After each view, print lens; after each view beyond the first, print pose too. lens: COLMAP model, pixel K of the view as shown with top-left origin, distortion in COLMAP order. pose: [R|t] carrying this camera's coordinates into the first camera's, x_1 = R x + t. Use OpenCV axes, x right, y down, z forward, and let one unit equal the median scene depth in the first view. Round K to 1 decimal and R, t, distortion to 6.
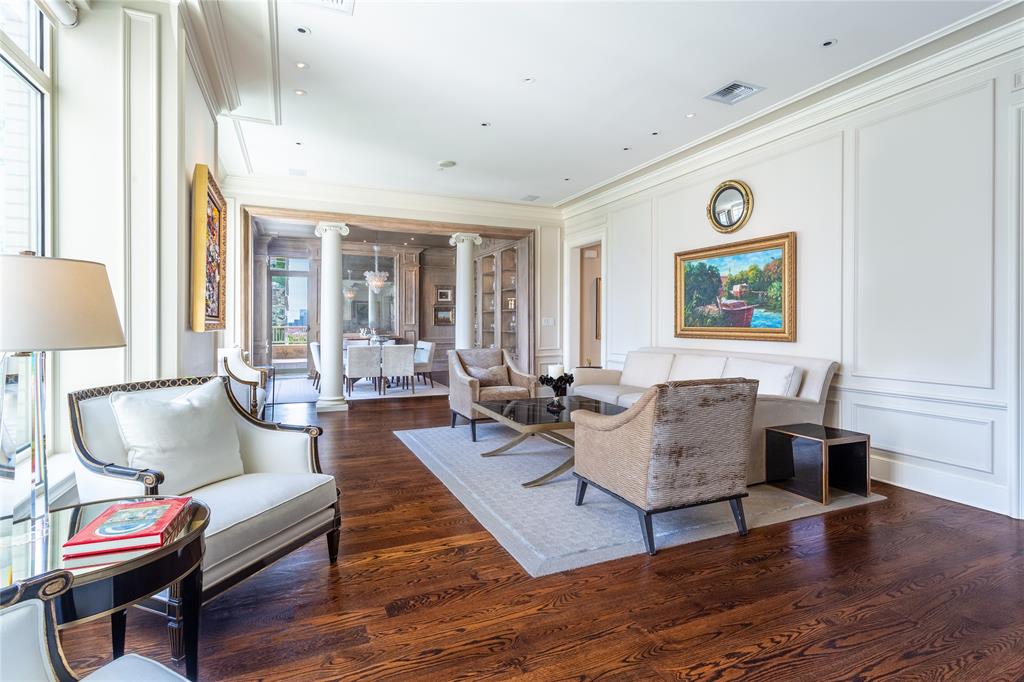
lens RADIAL K [[496.6, 0, 512.2], [0, 496.6, 324.2], [0, 0, 1]] dist [-0.001548, -0.000150]
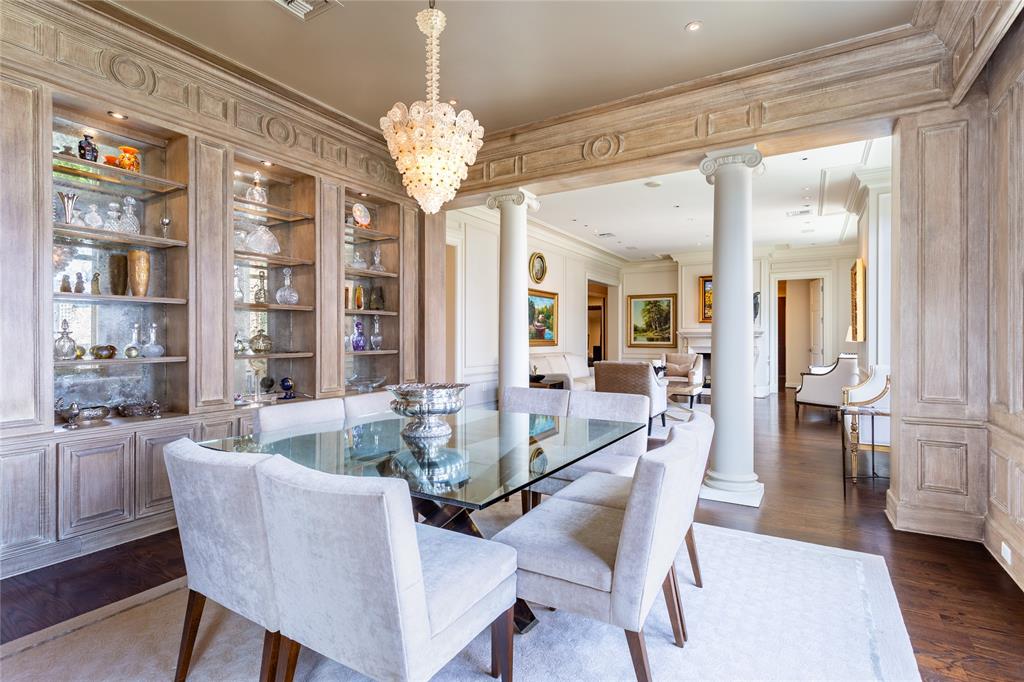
lens RADIAL K [[499.9, 0, 512.0], [0, 499.9, 341.0], [0, 0, 1]] dist [-0.002060, -0.000696]
pose [[-0.577100, -0.008096, 0.816633, -0.910827], [0.000627, 0.999946, 0.010357, -0.005226], [-0.816673, 0.006489, -0.577064, 2.063687]]
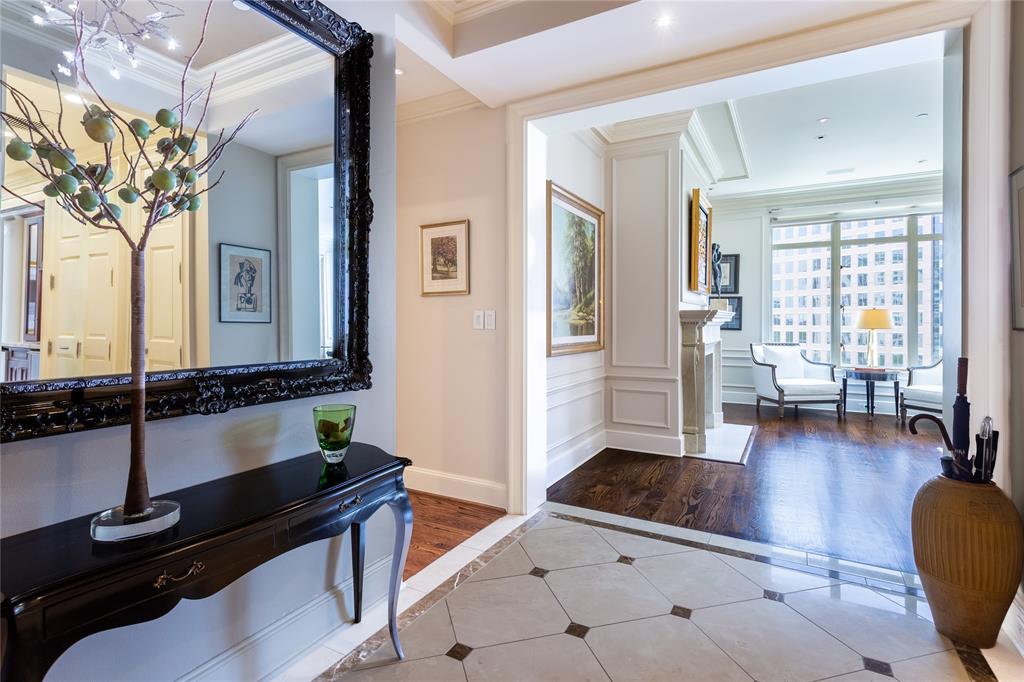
lens RADIAL K [[496.6, 0, 512.2], [0, 496.6, 324.2], [0, 0, 1]] dist [-0.001548, -0.000150]
pose [[-0.795997, -0.001160, -0.605300, 1.221762], [-0.003349, 0.999991, 0.002487, 0.001898], [0.605292, 0.004006, -0.795994, 0.720878]]
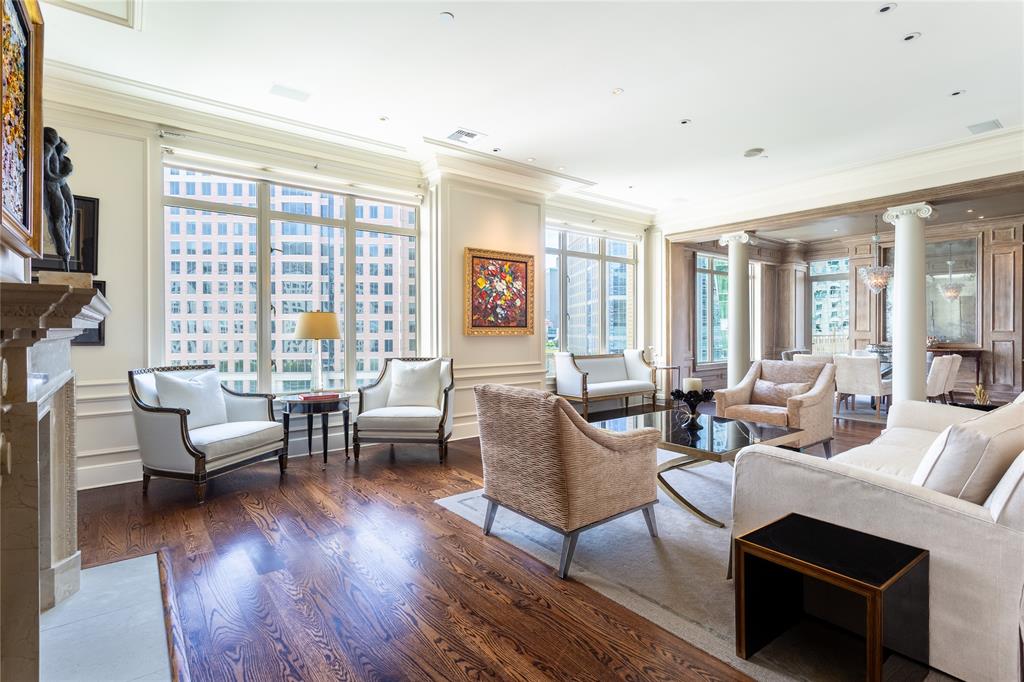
lens RADIAL K [[499.2, 0, 507.6], [0, 499.2, 335.3], [0, 0, 1]] dist [0.000628, 0.000236]
pose [[0.244004, 0.007043, -0.969749, 0.713777], [0.001075, 0.999971, 0.007533, 0.000187], [0.969774, -0.002881, 0.243989, 0.392015]]
